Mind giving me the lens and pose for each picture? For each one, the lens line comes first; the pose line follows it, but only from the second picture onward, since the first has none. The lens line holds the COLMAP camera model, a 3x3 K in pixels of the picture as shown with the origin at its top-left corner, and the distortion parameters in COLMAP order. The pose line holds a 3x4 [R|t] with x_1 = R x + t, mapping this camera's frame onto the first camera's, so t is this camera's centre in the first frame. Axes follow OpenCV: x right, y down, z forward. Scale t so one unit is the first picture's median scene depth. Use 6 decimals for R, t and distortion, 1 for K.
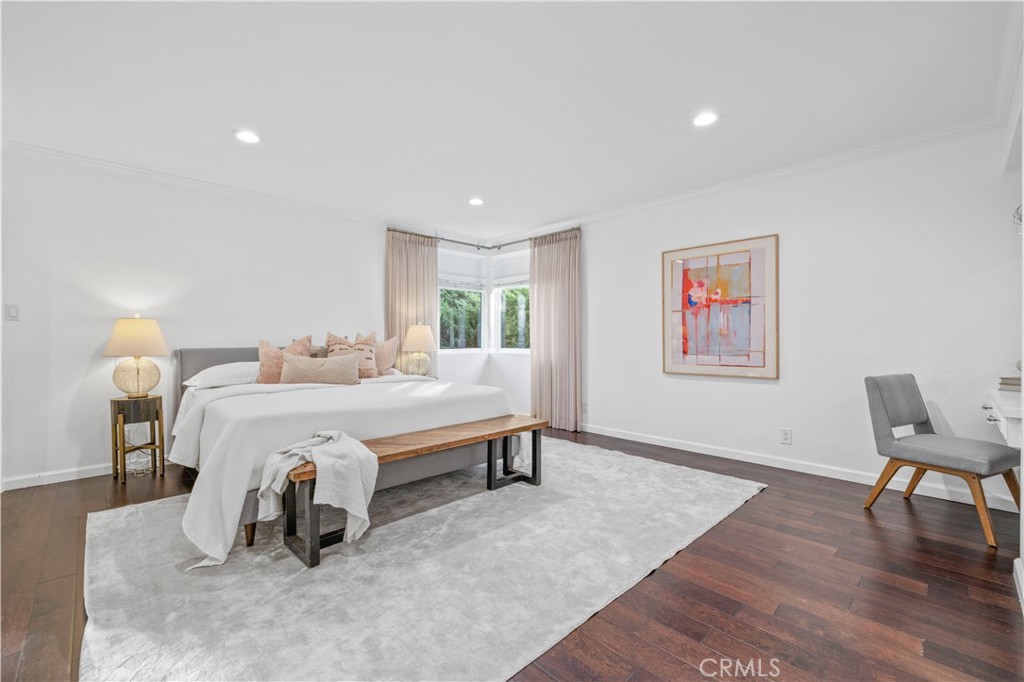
lens RADIAL K [[436.2, 0, 515.4], [0, 436.2, 338.8], [0, 0, 1]] dist [0.004936, -0.000942]
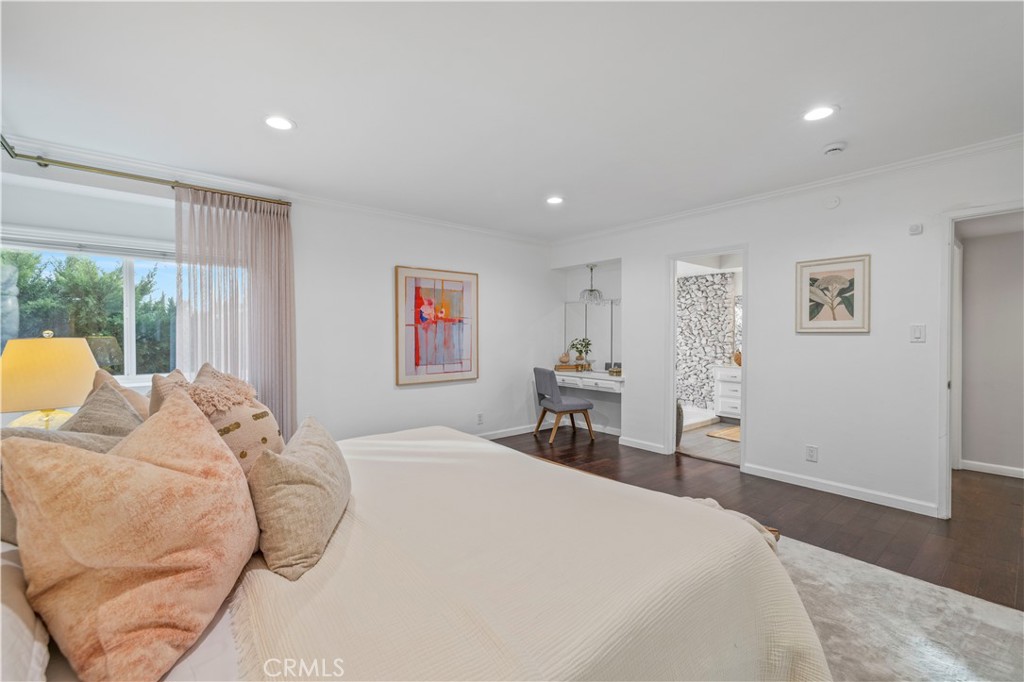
lens RADIAL K [[436.2, 0, 514.6], [0, 436.2, 341.5], [0, 0, 1]] dist [0.004936, -0.000942]
pose [[0.081866, -0.014288, 0.996541, -0.685306], [0.002266, 0.999897, 0.014149, -0.039995], [-0.996641, 0.001100, 0.081890, 0.690255]]
